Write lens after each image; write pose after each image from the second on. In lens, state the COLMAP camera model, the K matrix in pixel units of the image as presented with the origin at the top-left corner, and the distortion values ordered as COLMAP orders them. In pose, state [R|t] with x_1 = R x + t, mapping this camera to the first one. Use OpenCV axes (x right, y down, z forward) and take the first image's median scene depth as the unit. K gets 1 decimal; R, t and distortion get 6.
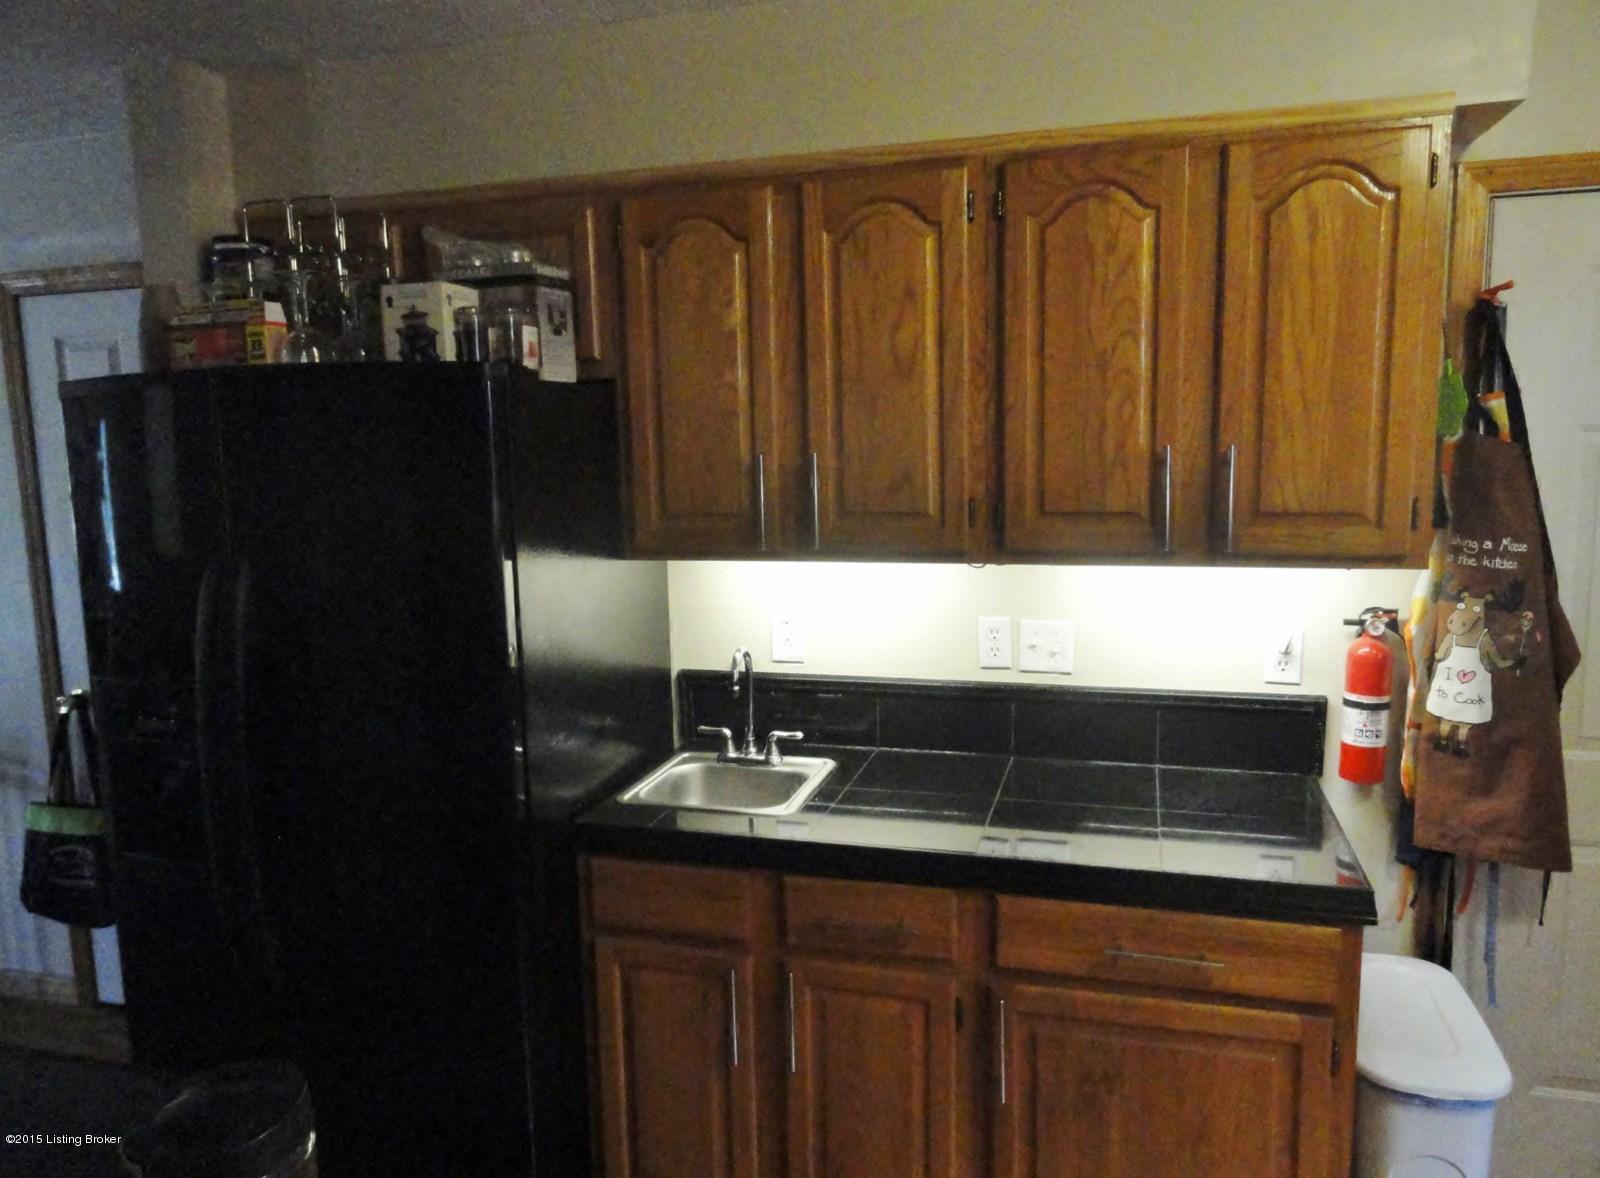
lens RADIAL K [[1143.7, 0, 800.5], [0, 1143.7, 589.1], [0, 0, 1]] dist [-0.004830, 0.001883]
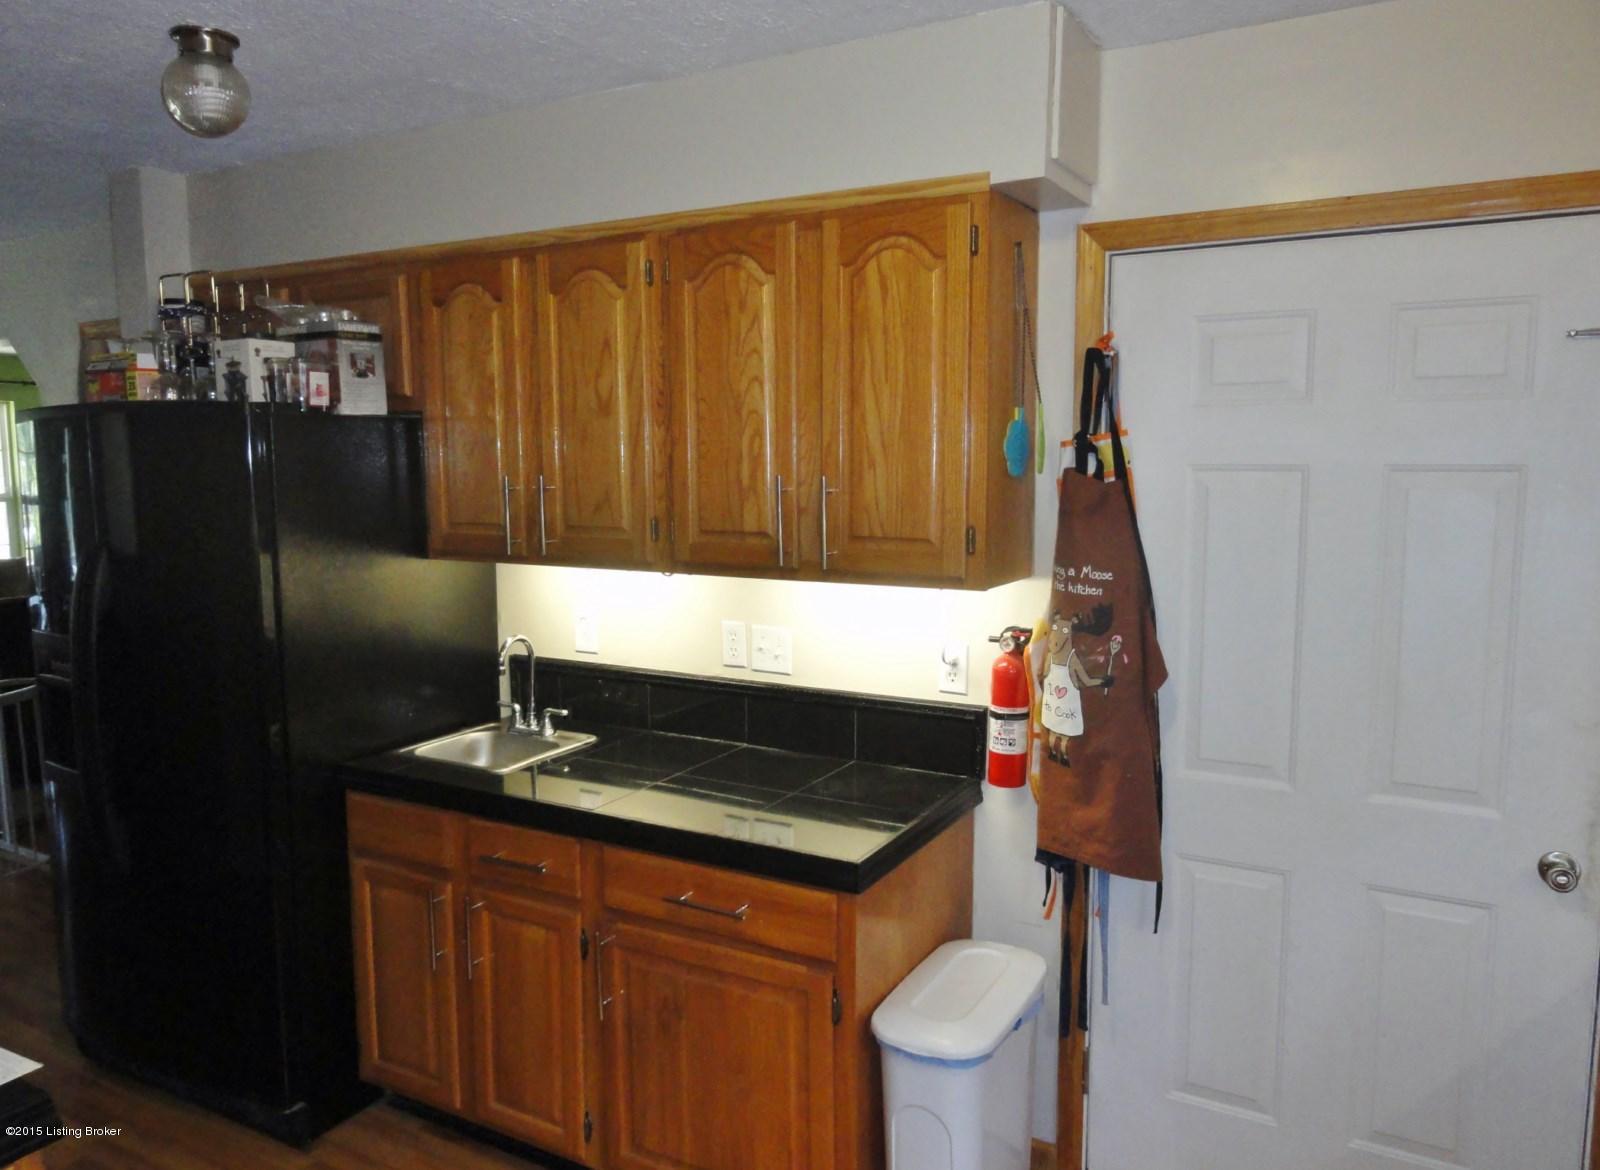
lens RADIAL K [[1143.7, 0, 798.9], [0, 1143.7, 584.9], [0, 0, 1]] dist [-0.004830, 0.001883]
pose [[0.975228, 0.042559, -0.217069, 0.563120], [-0.047025, 0.998774, -0.015446, 0.002646], [0.216146, 0.025271, 0.976034, -0.123988]]
